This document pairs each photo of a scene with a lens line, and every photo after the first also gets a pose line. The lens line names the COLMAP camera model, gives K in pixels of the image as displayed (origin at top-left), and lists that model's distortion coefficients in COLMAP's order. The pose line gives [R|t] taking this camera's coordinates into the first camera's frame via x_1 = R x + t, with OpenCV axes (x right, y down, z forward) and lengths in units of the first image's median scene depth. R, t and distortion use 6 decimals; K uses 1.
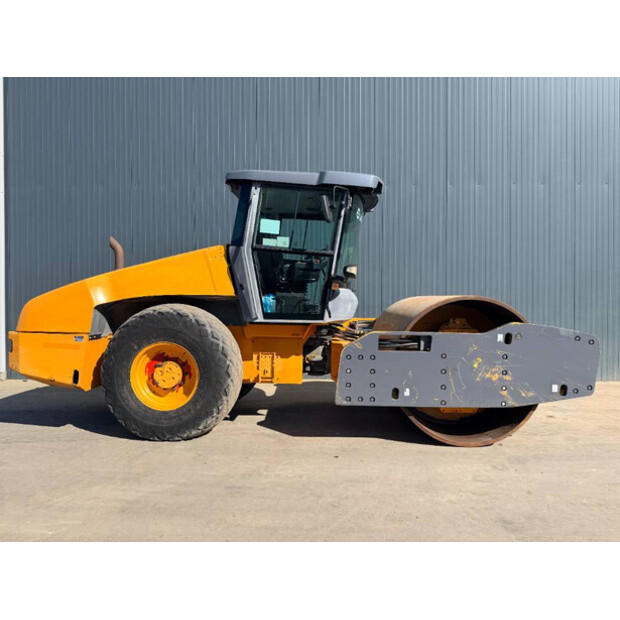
lens RADIAL K [[441.1, 0, 305.5], [0, 441.1, 306.0], [0, 0, 1]] dist [0.024734, -0.042975]
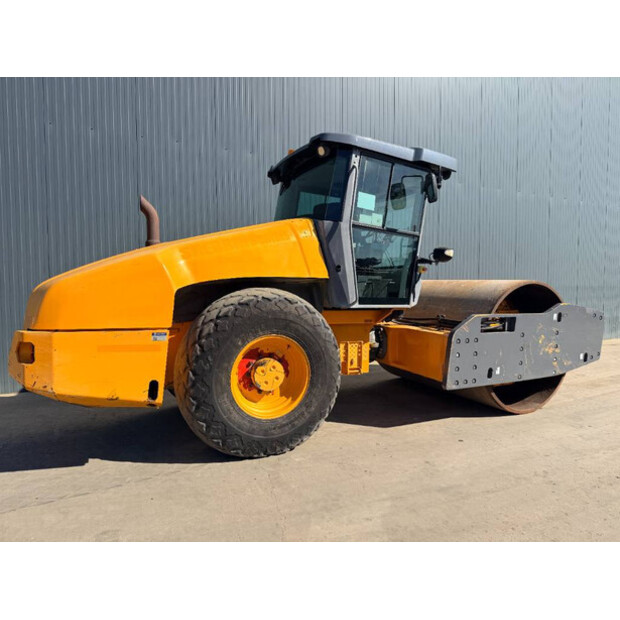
lens RADIAL K [[441.1, 0, 304.0], [0, 441.1, 310.0], [0, 0, 1]] dist [0.024734, -0.042975]
pose [[0.886802, -0.023691, 0.461541, -0.628283], [0.001477, 0.998825, 0.048432, -0.002874], [-0.462147, -0.042268, 0.885796, 0.257863]]
